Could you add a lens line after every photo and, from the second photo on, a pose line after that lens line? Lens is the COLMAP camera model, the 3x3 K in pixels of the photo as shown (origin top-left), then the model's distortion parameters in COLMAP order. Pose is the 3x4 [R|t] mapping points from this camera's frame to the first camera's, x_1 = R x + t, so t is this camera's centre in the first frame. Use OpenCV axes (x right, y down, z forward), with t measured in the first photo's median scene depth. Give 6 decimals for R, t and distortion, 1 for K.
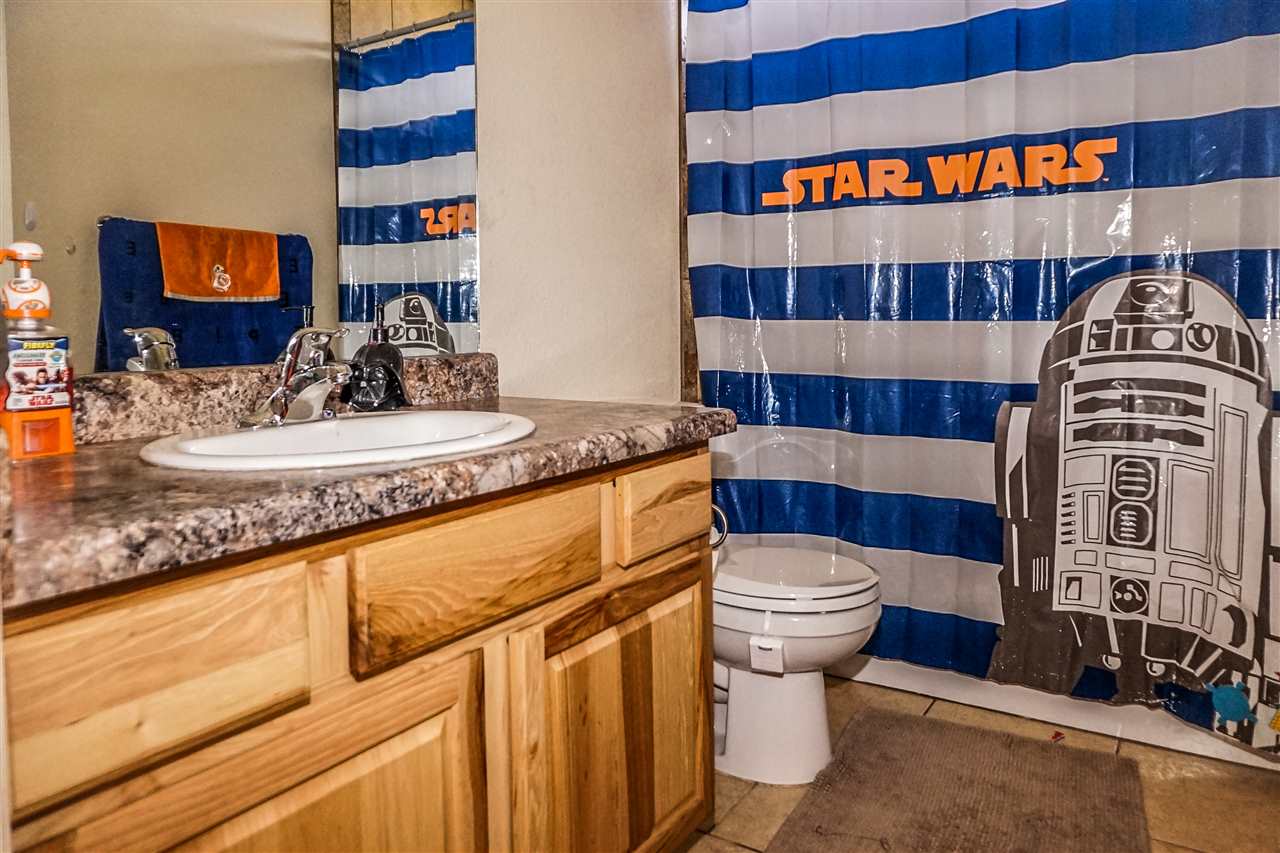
lens RADIAL K [[864.9, 0, 635.9], [0, 864.9, 425.5], [0, 0, 1]] dist [-0.008602, -0.000358]
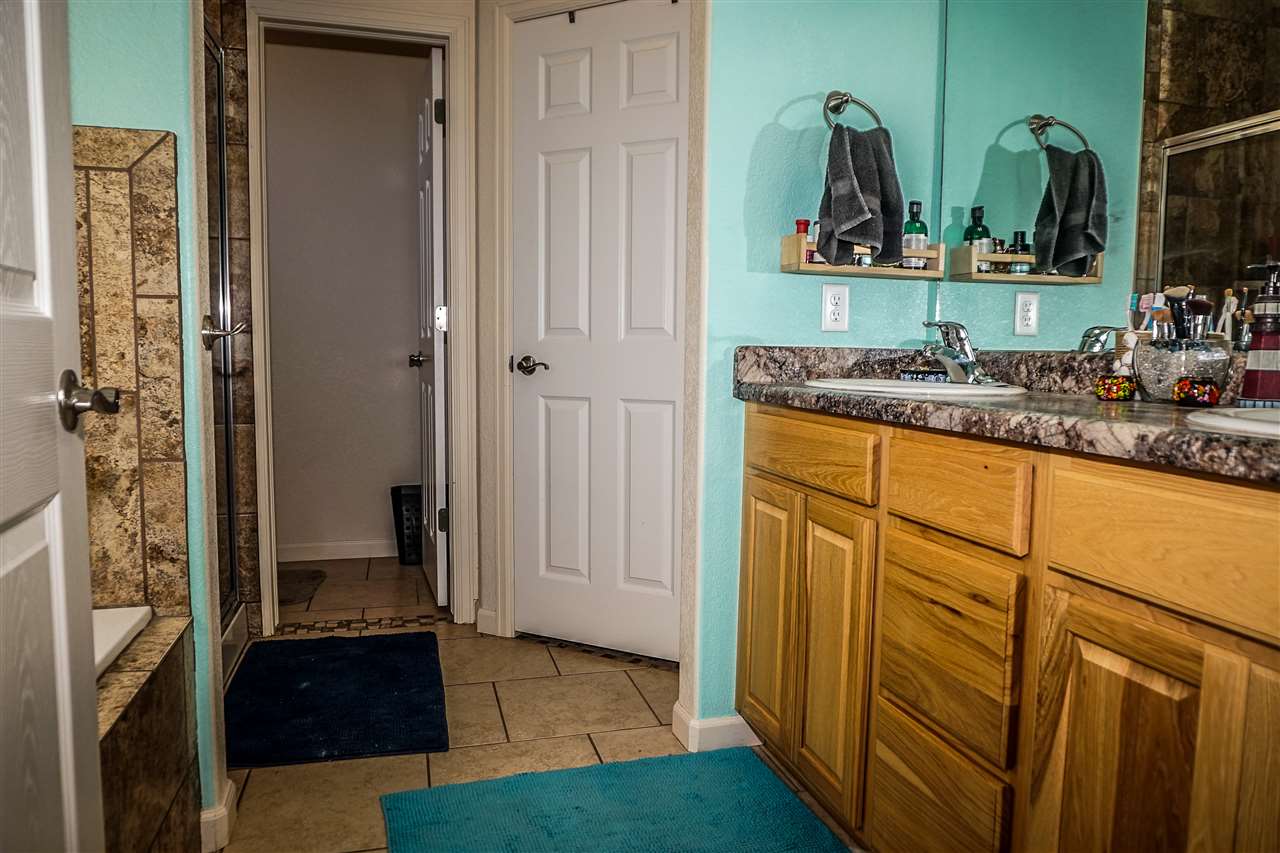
lens RADIAL K [[864.9, 0, 635.9], [0, 864.9, 425.5], [0, 0, 1]] dist [-0.008602, -0.000358]
pose [[-0.637567, 0.074902, -0.766745, 0.981570], [-0.100700, 0.978621, 0.179334, -0.103775], [0.763785, 0.191549, -0.616394, 1.220386]]
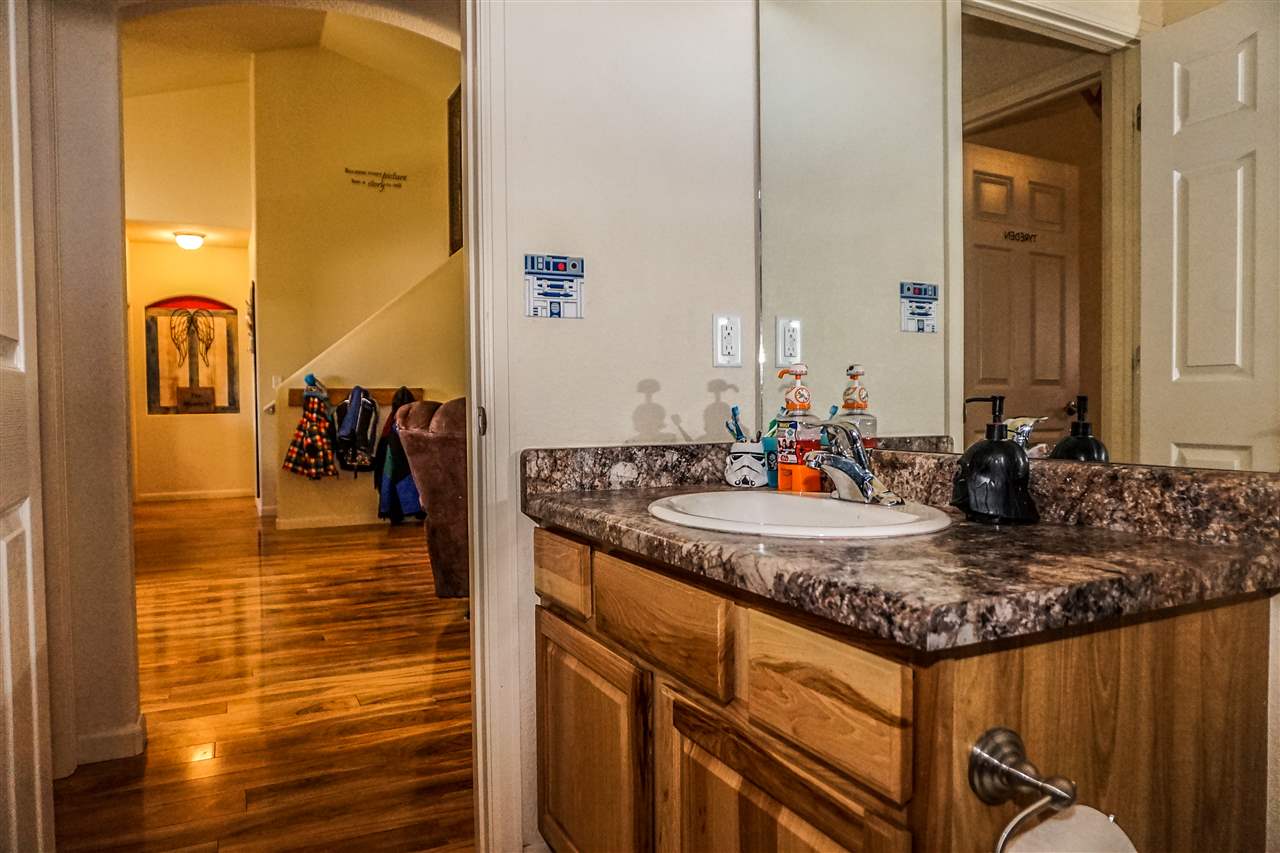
lens RADIAL K [[864.9, 0, 635.9], [0, 864.9, 425.5], [0, 0, 1]] dist [-0.008602, -0.000358]
pose [[-0.492464, 0.040268, -0.869401, 0.797649], [-0.090617, 0.991128, 0.097235, -0.198363], [0.865603, 0.126667, -0.484446, 1.339411]]
